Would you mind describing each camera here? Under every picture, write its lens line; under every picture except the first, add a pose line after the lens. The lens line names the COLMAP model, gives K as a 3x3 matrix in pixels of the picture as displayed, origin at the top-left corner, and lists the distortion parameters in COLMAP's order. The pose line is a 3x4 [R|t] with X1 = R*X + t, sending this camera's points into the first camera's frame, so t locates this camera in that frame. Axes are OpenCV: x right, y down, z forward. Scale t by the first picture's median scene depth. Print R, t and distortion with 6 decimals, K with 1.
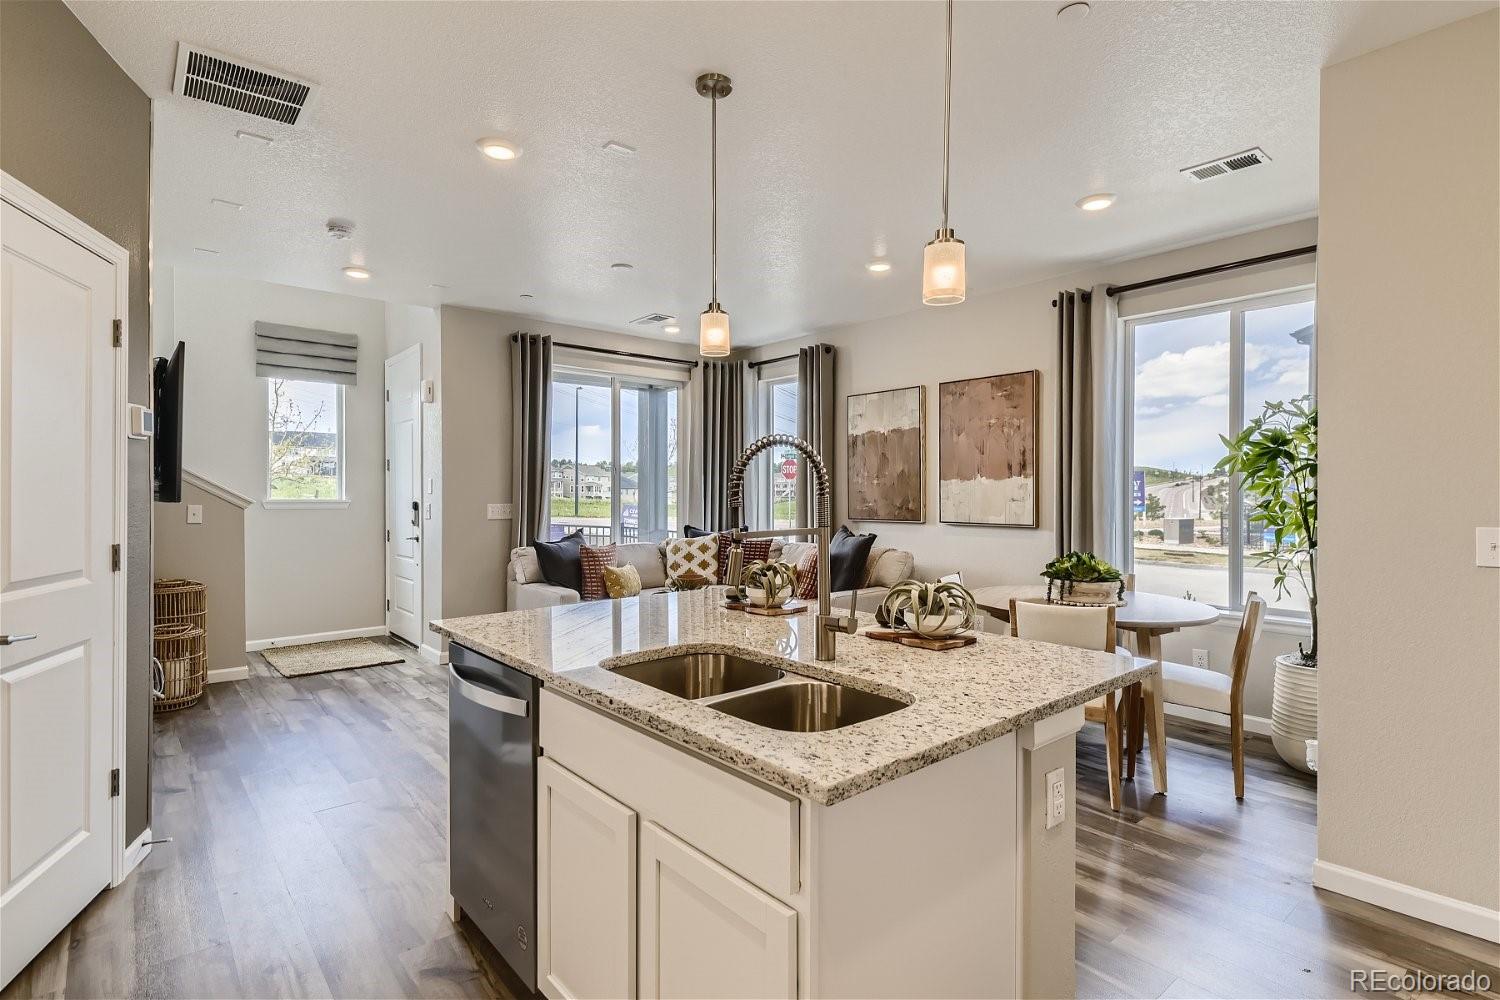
lens RADIAL K [[733.7, 0, 759.4], [0, 733.7, 501.2], [0, 0, 1]] dist [0.023236, -0.009339]
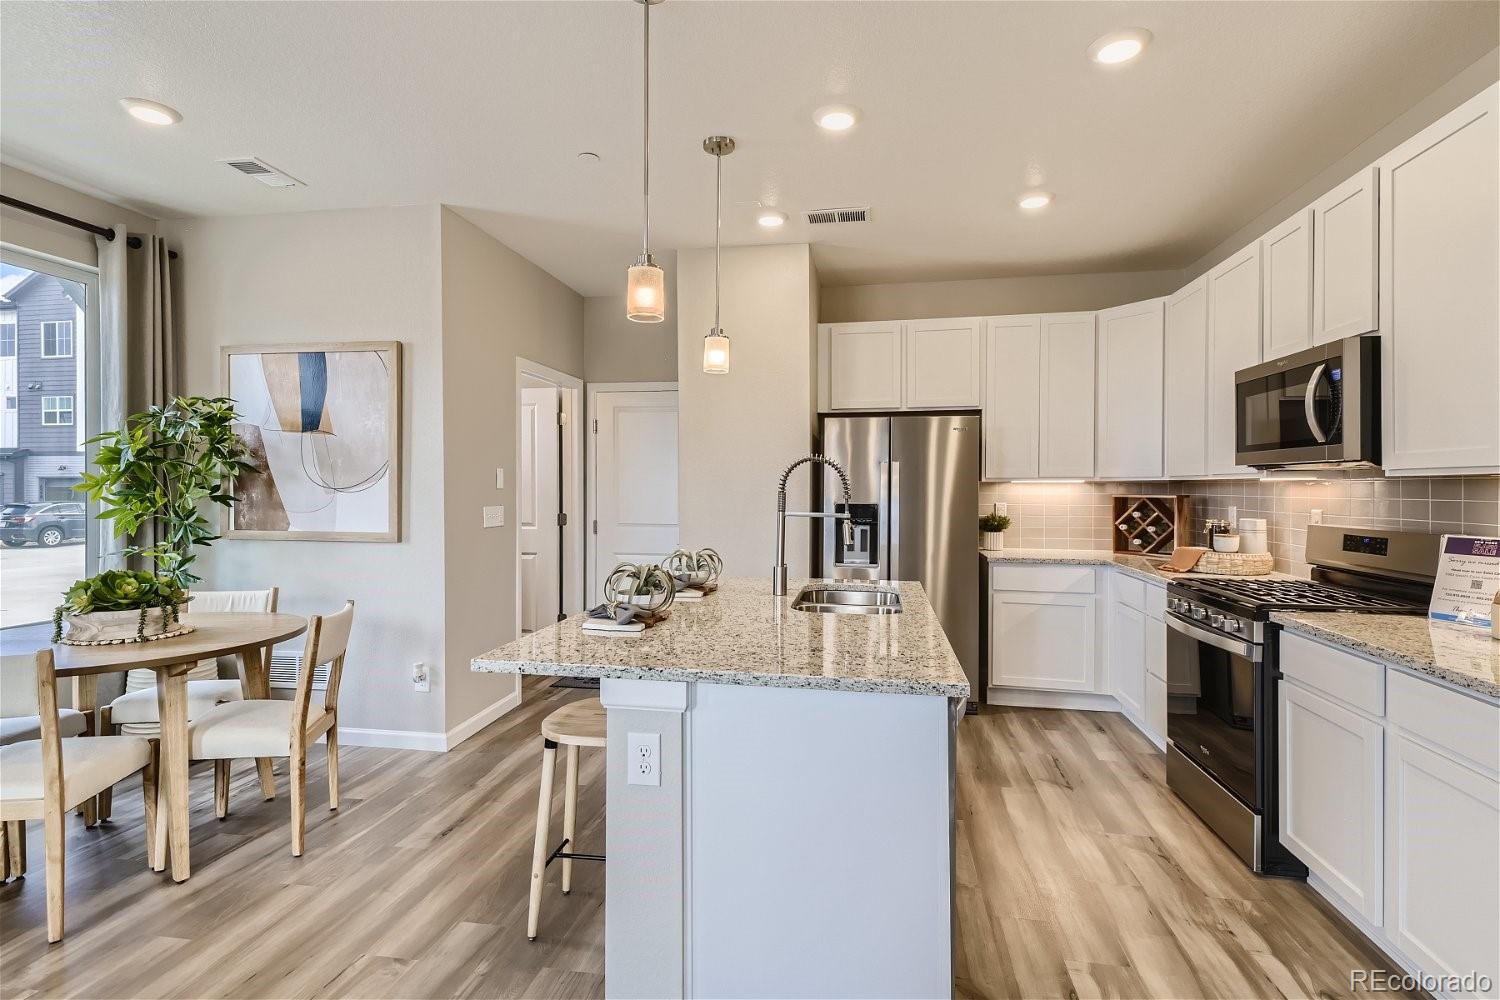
lens RADIAL K [[733.7, 0, 742.4], [0, 733.7, 496.8], [0, 0, 1]] dist [0.023236, -0.009339]
pose [[-0.625886, -0.009391, 0.779858, -0.354554], [0.008481, 0.999786, 0.018846, -0.008392], [-0.779869, 0.018410, -0.625672, 0.667004]]
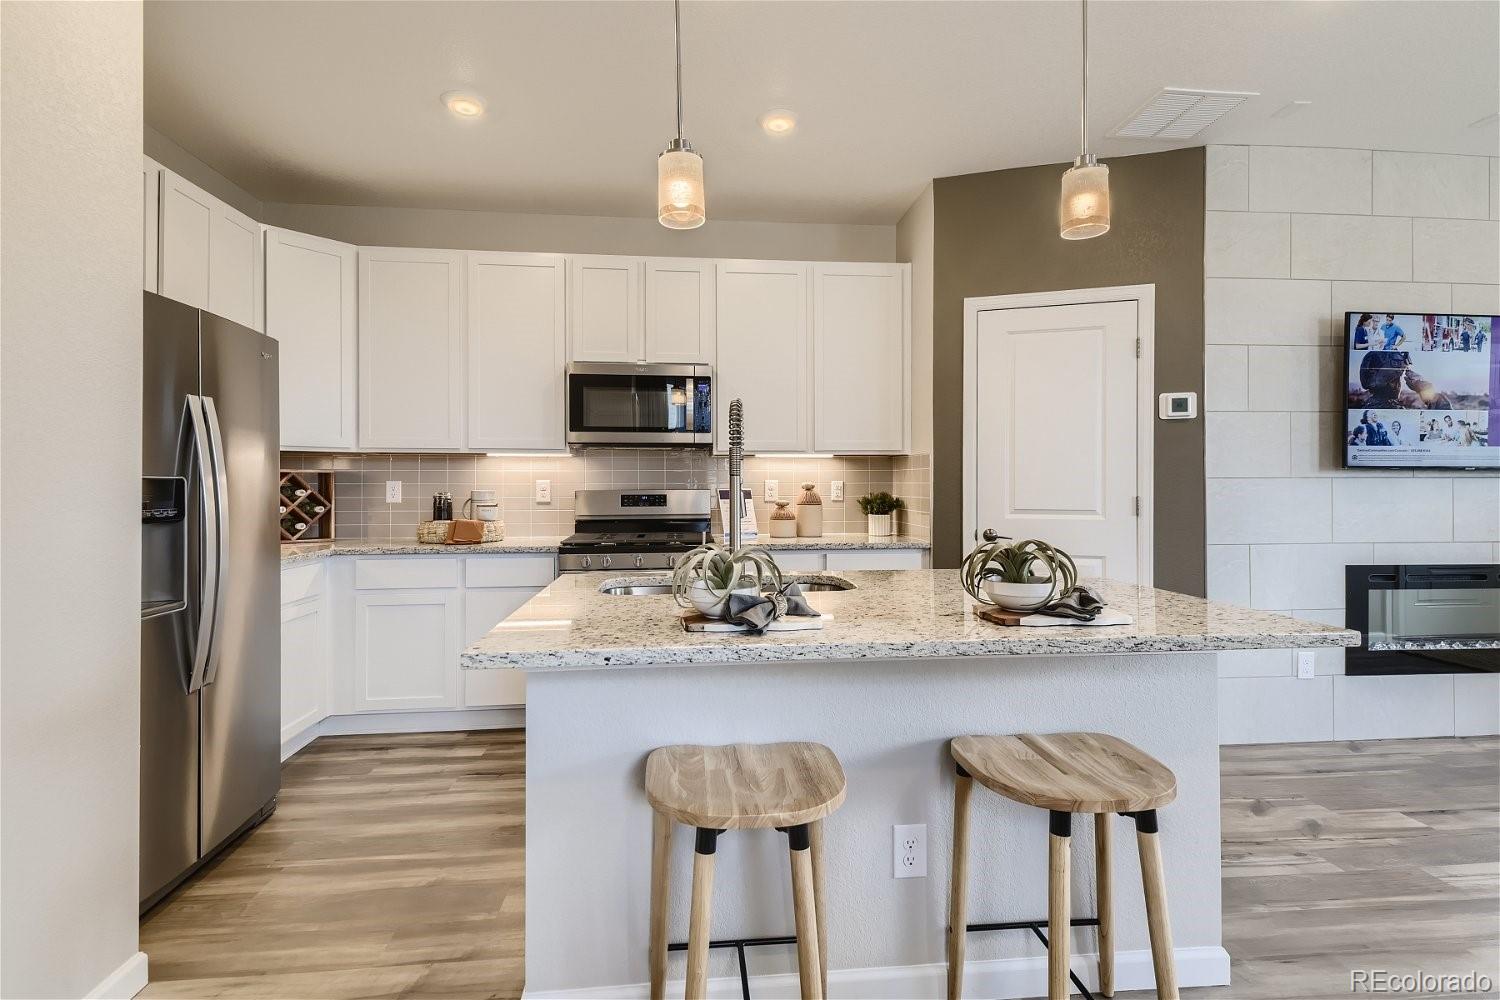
lens RADIAL K [[733.7, 0, 755.4], [0, 733.7, 478.6], [0, 0, 1]] dist [0.023236, -0.009339]
pose [[-0.571299, -0.001717, -0.820740, 0.301476], [-0.005332, 0.999984, 0.001619, 0.012706], [0.820724, 0.005301, -0.571300, 0.540555]]
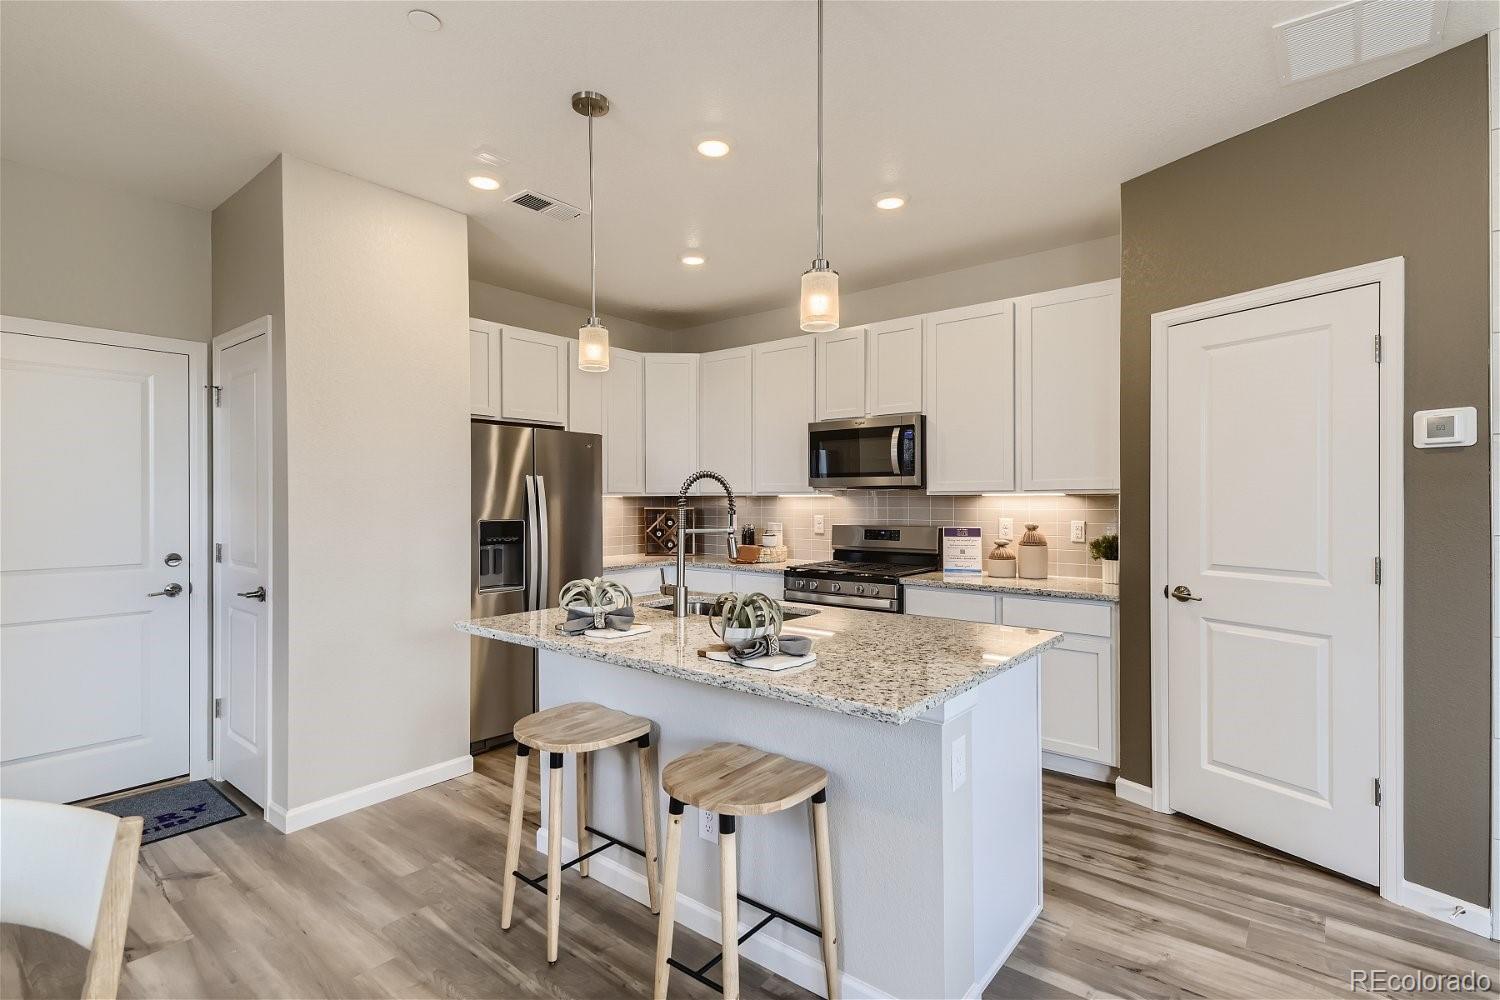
lens RADIAL K [[733.7, 0, 756.9], [0, 733.7, 496.7], [0, 0, 1]] dist [0.023236, -0.009339]
pose [[-0.983986, 0.002920, -0.178221, 0.058508], [0.001571, 0.999969, 0.007709, -0.013290], [0.178238, 0.007305, -0.983960, 0.819926]]
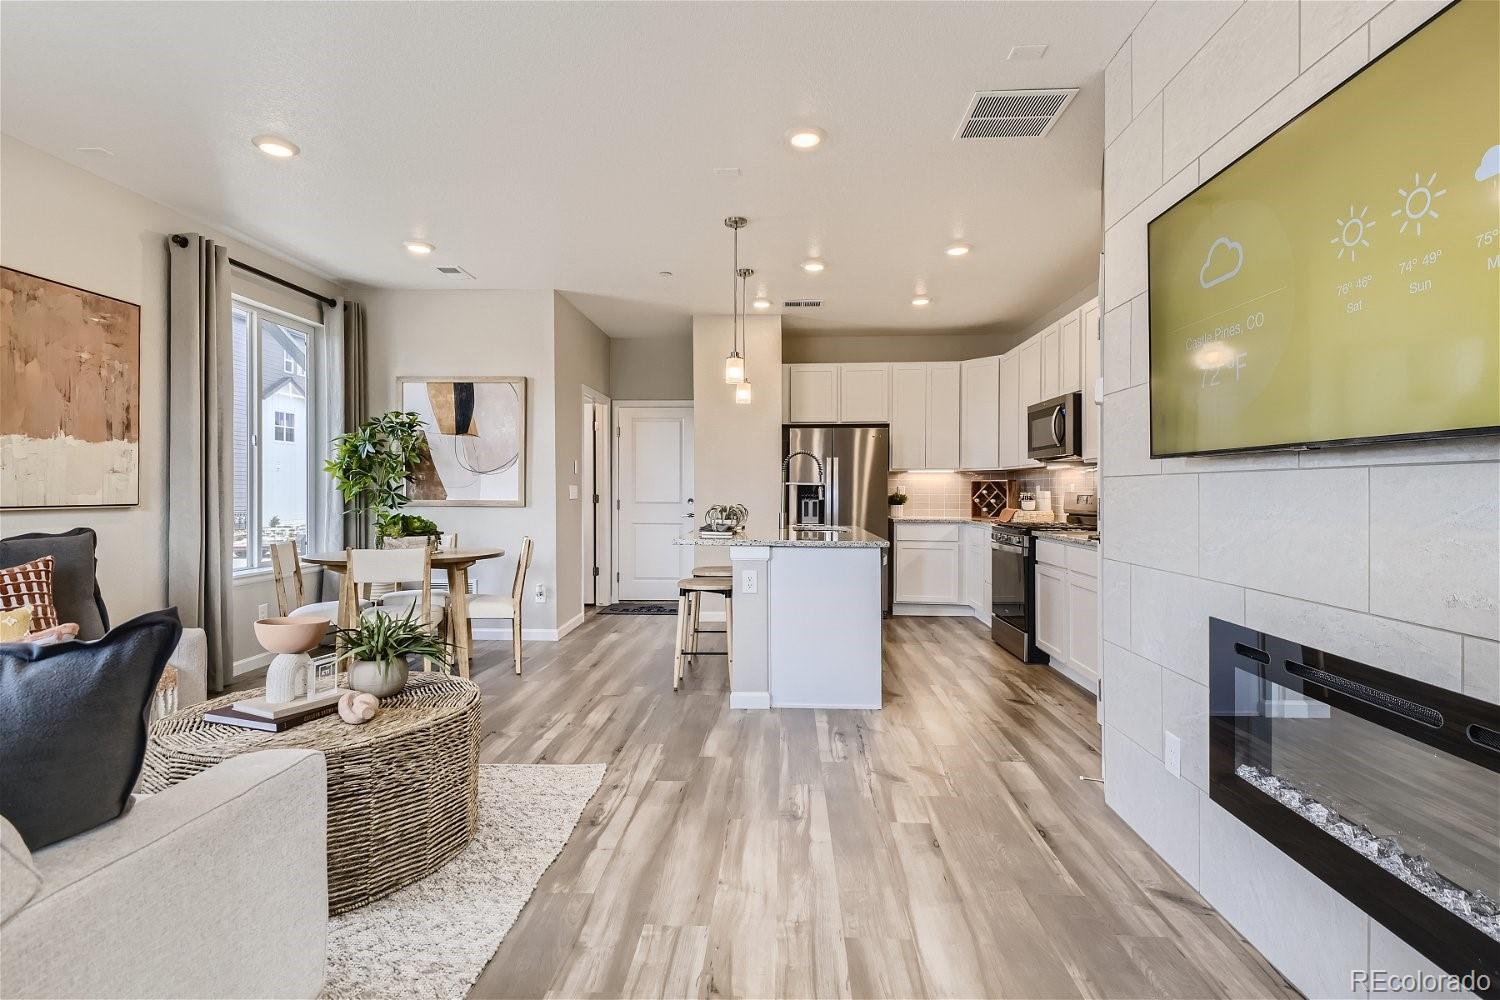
lens RADIAL K [[733.7, 0, 737.2], [0, 733.7, 500.5], [0, 0, 1]] dist [0.023236, -0.009339]
pose [[-0.713560, -0.008902, 0.700538, -0.573907], [0.007027, 0.999778, 0.019863, 0.015820], [-0.700559, 0.019096, -0.713339, 1.021166]]
